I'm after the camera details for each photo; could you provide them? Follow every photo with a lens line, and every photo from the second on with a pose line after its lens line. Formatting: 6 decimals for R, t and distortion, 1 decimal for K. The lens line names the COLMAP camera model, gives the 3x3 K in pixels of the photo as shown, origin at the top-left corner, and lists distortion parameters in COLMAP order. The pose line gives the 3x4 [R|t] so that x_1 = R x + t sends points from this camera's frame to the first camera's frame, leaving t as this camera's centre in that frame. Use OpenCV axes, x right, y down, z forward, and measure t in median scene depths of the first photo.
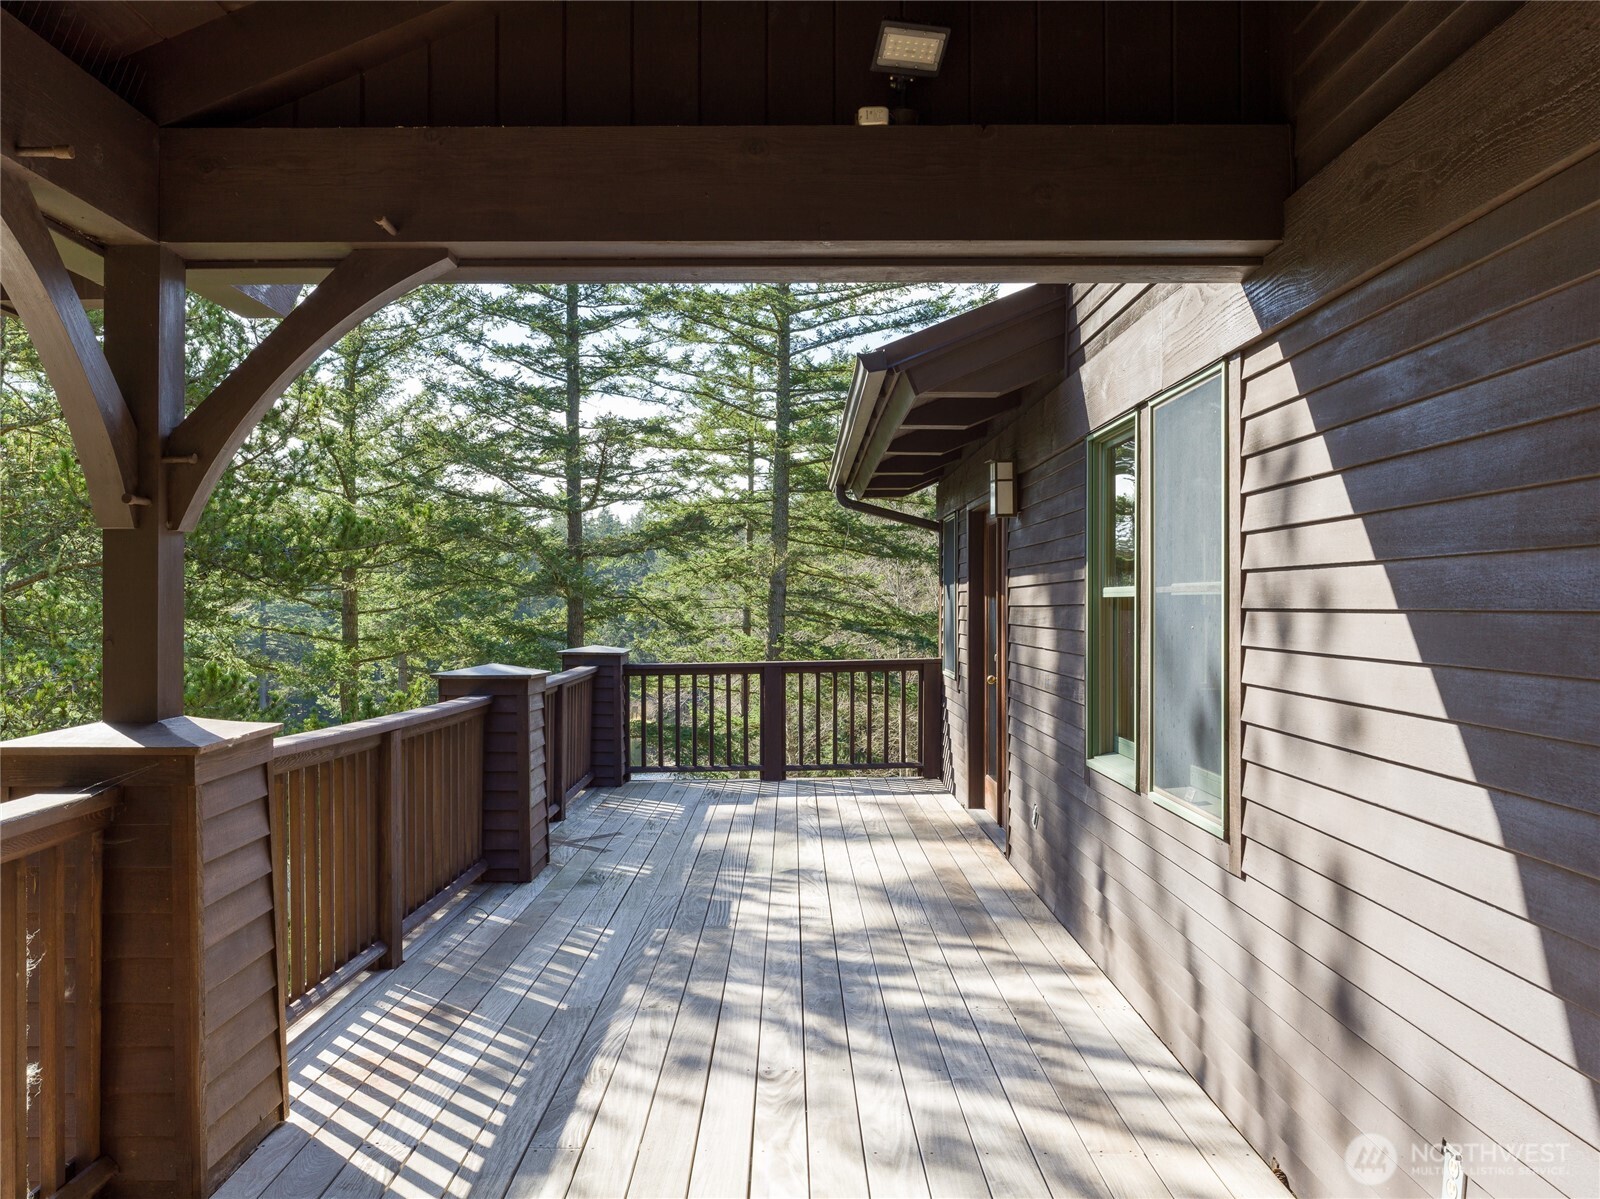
lens RADIAL K [[1249.5, 0, 800.1], [0, 1249.5, 601.6], [0, 0, 1]] dist [-0.004760, -0.000685]
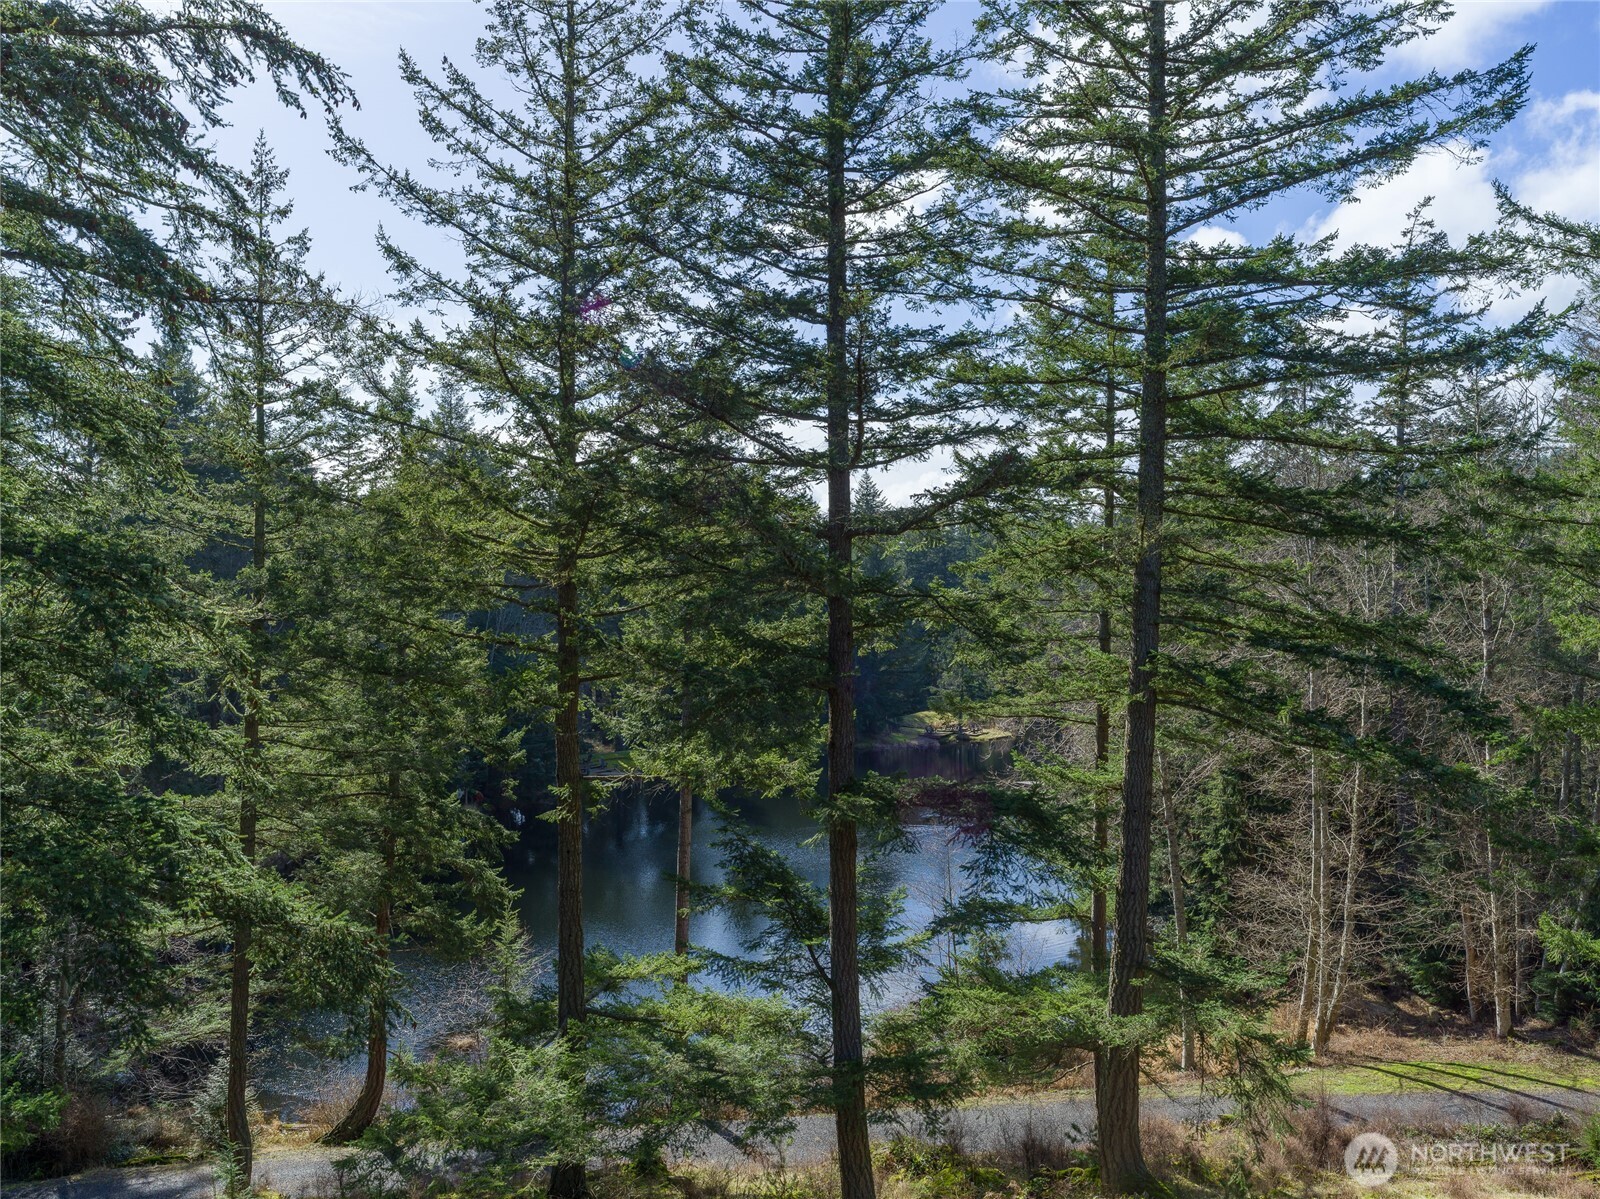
lens RADIAL K [[1249.5, 0, 796.9], [0, 1249.5, 594.8], [0, 0, 1]] dist [-0.004760, -0.000685]
pose [[0.956298, -0.001181, -0.292393, -0.001735], [-0.001459, 0.999960, -0.008811, 0.002156], [0.292391, 0.008853, 0.956258, 0.298391]]
